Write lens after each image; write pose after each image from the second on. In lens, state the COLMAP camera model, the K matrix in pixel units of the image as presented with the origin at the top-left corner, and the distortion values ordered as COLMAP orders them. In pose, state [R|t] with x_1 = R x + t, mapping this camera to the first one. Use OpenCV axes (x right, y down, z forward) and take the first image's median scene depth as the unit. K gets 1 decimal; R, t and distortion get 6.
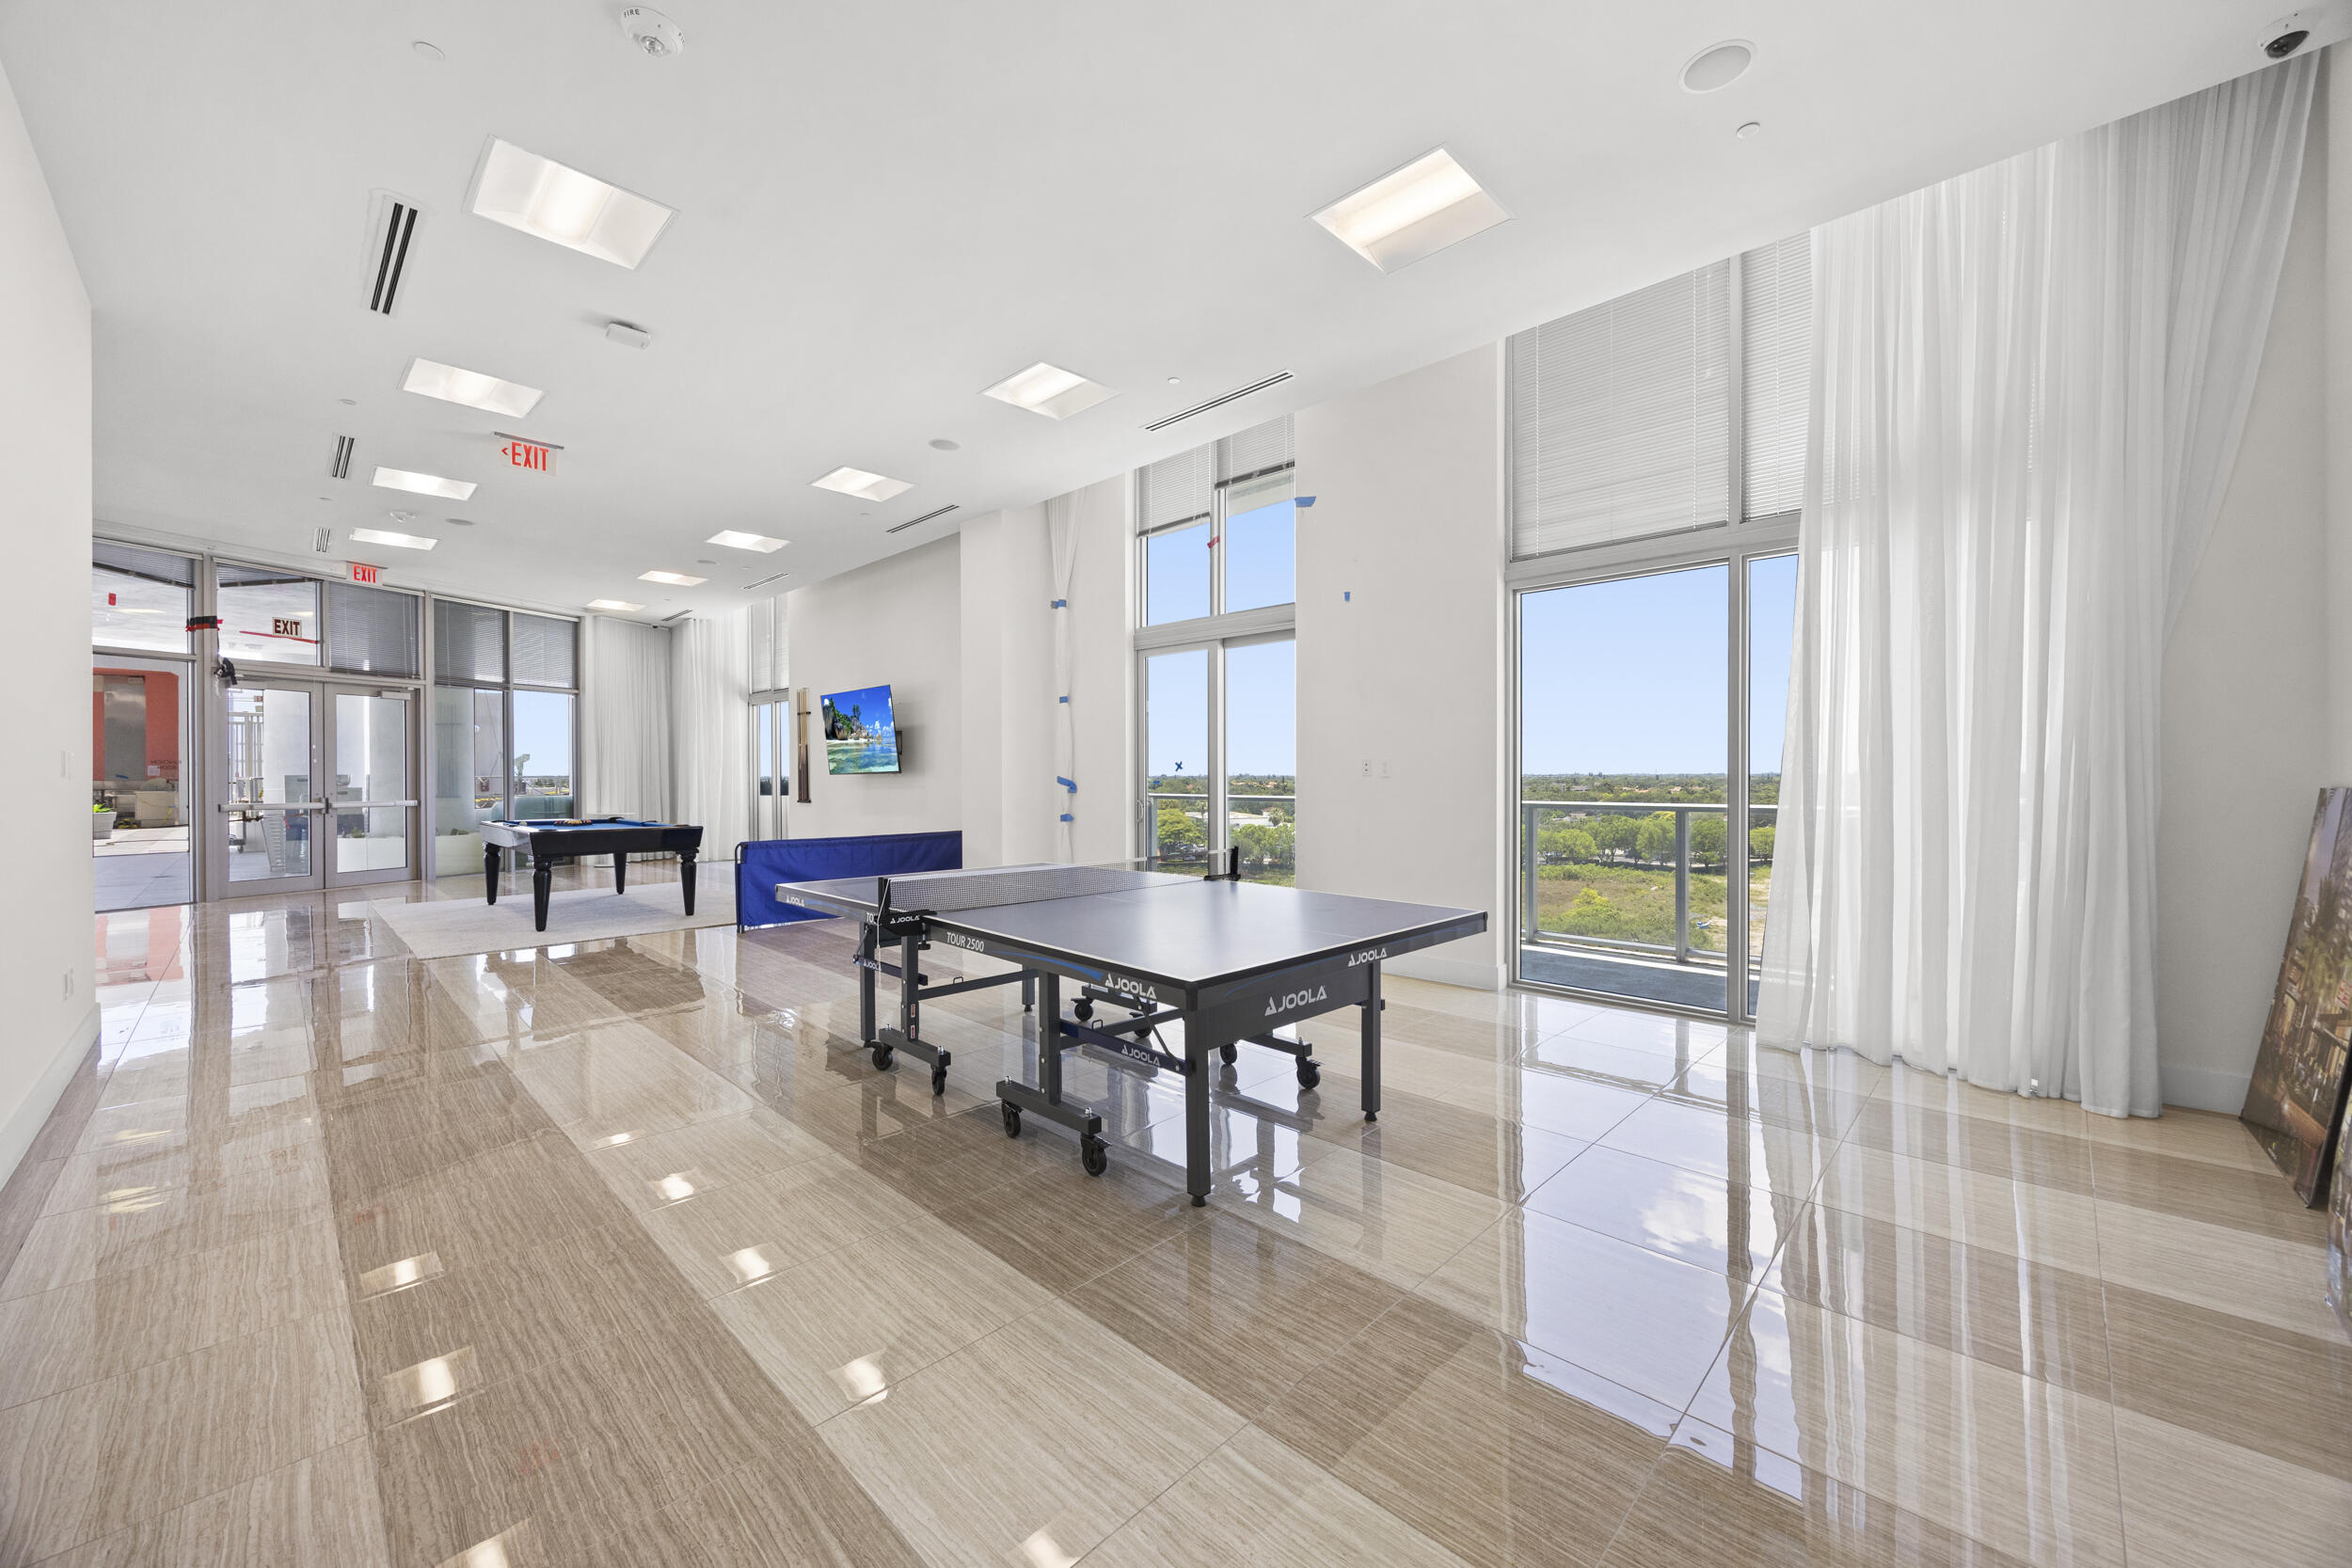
lens RADIAL K [[895.7, 0, 1168.9], [0, 895.7, 774.0], [0, 0, 1]] dist [-0.000653, -0.000050]
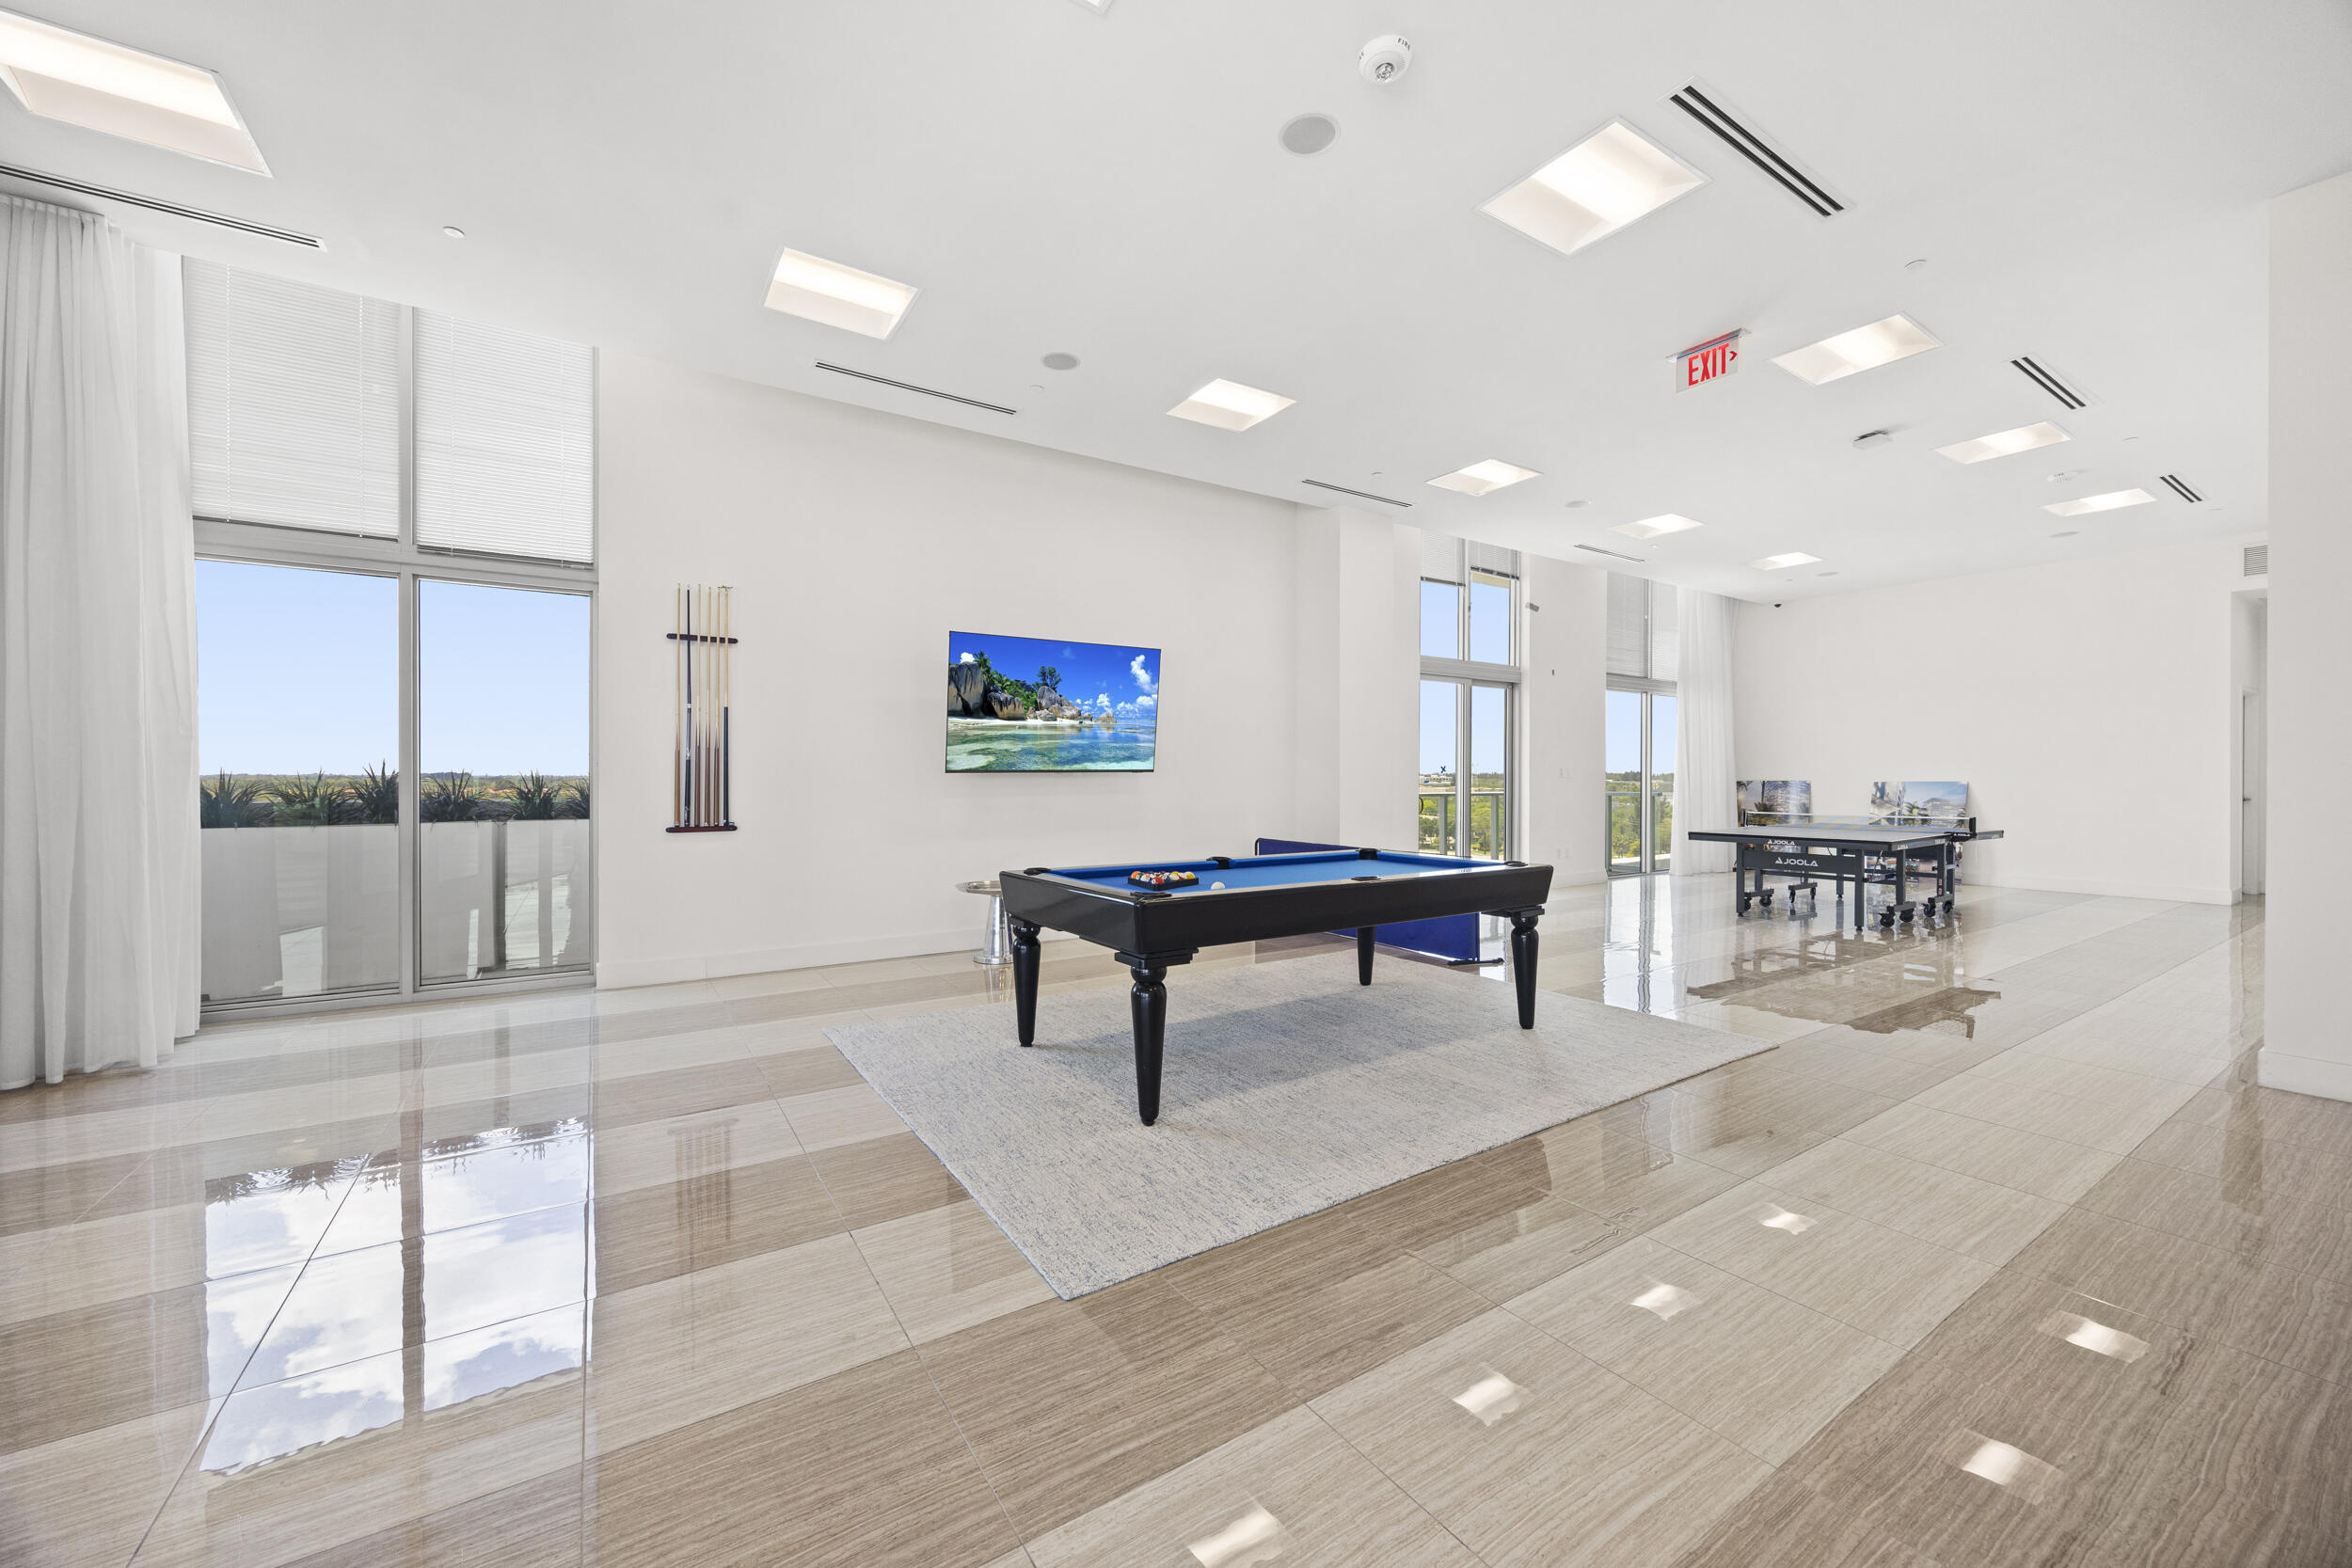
lens RADIAL K [[895.7, 0, 1168.9], [0, 895.7, 774.0], [0, 0, 1]] dist [-0.000653, -0.000050]
pose [[0.217360, -0.001516, 0.976090, -1.349072], [0.002159, 0.999997, 0.001072, -0.001411], [-0.976089, 0.001874, 0.217363, 1.098207]]
